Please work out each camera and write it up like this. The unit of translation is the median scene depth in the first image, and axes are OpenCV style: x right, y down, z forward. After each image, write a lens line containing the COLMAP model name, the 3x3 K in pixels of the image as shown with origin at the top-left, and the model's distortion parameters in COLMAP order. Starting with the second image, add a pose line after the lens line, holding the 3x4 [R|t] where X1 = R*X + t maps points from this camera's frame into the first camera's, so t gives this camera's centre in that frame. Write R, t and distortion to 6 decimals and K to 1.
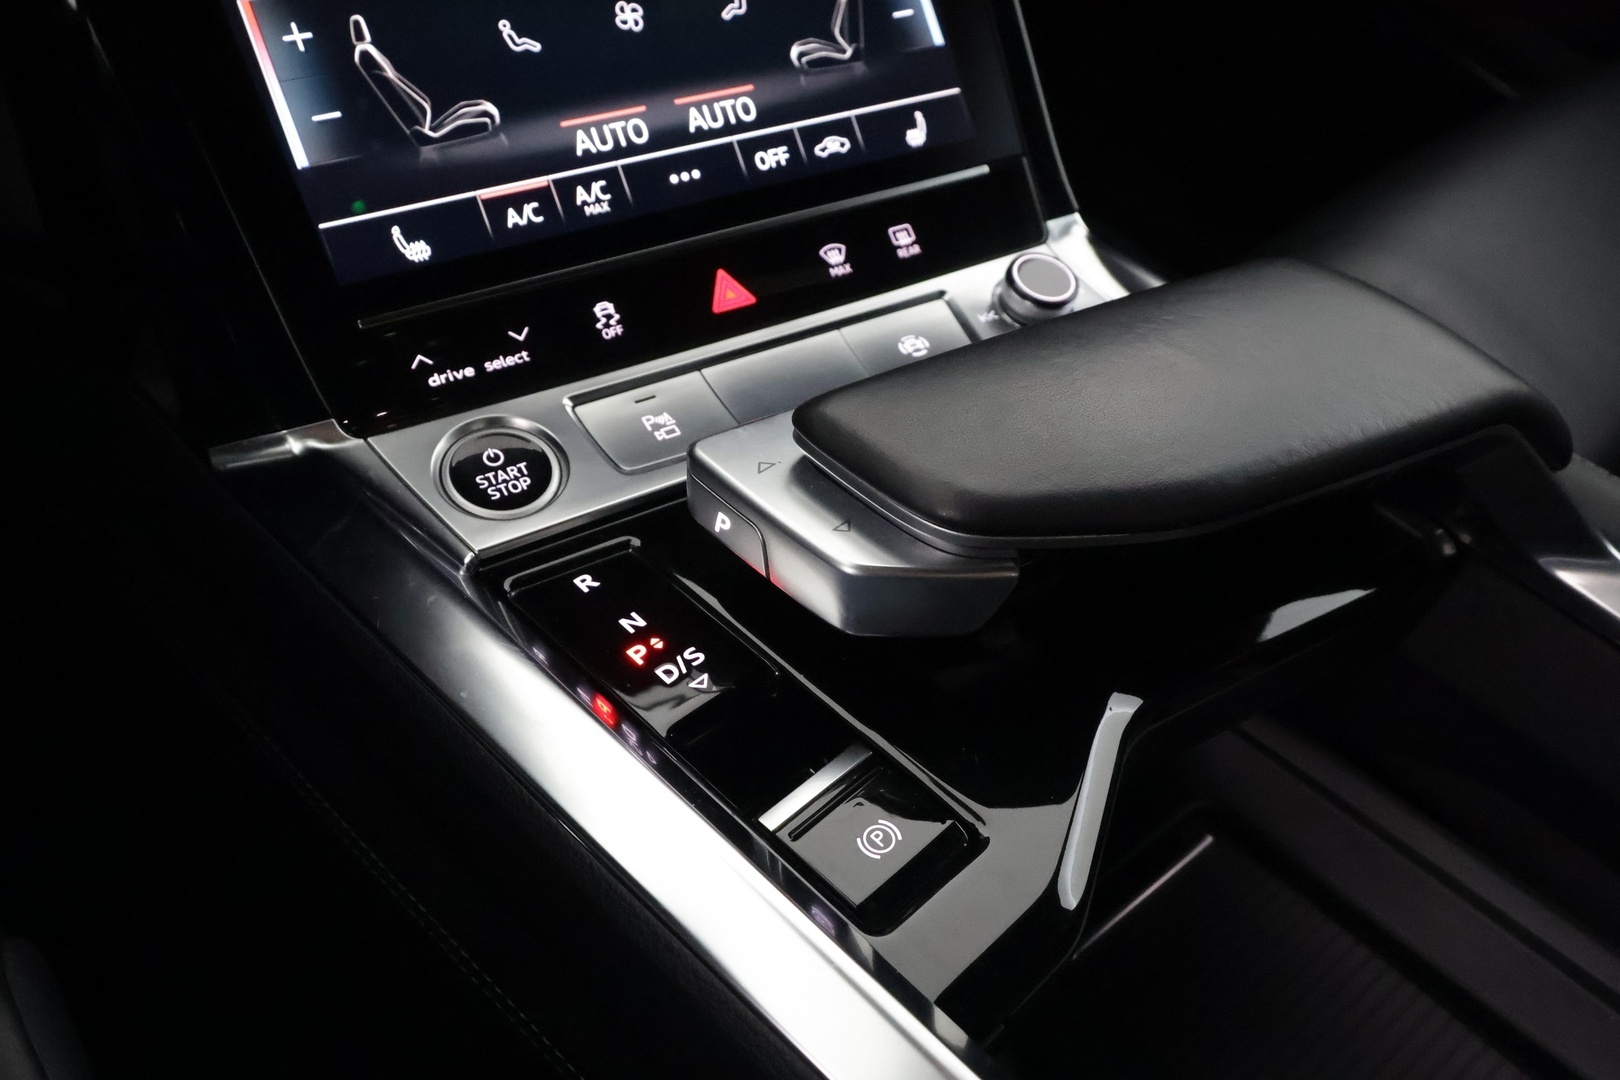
lens RADIAL K [[1278.6, 0, 810.0], [0, 1278.6, 540.0], [0, 0, 1]] dist [0.011597, 0.003151]
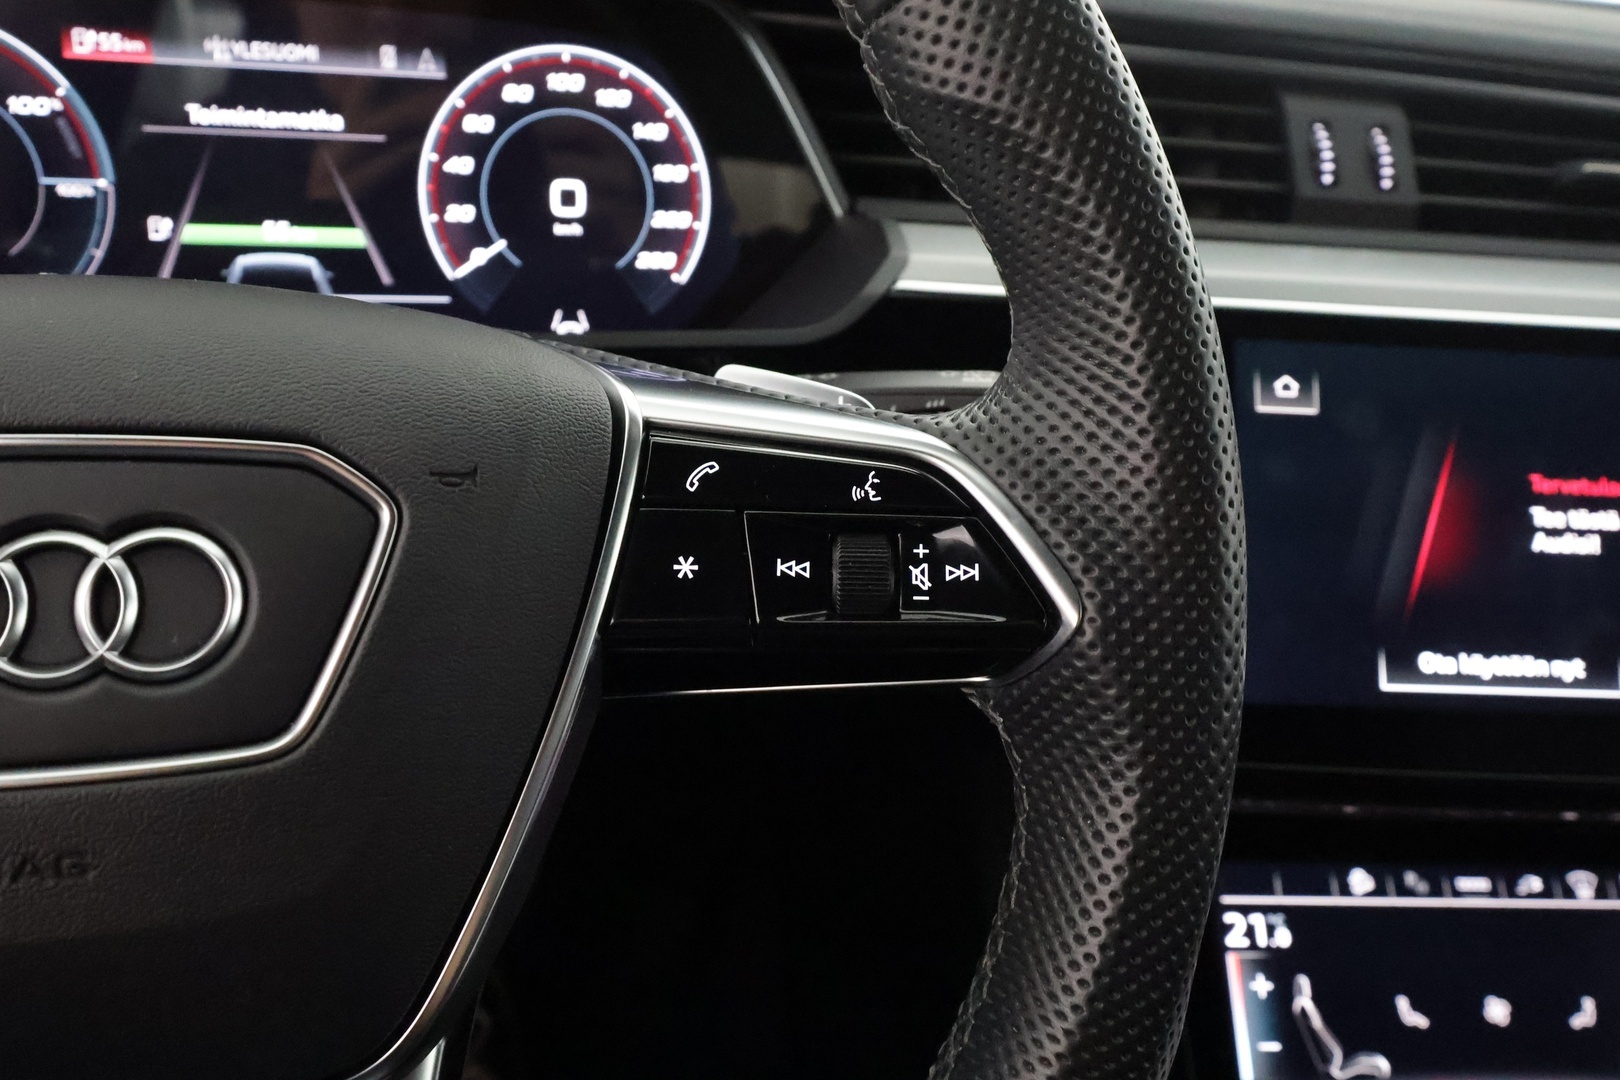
lens RADIAL K [[1278.6, 0, 810.0], [0, 1278.6, 540.0], [0, 0, 1]] dist [0.011597, 0.003151]
pose [[0.885681, 0.169491, -0.432252, -0.306956], [-0.324780, 0.891467, -0.315917, -0.214305], [0.331794, 0.420189, 0.844603, -0.611102]]
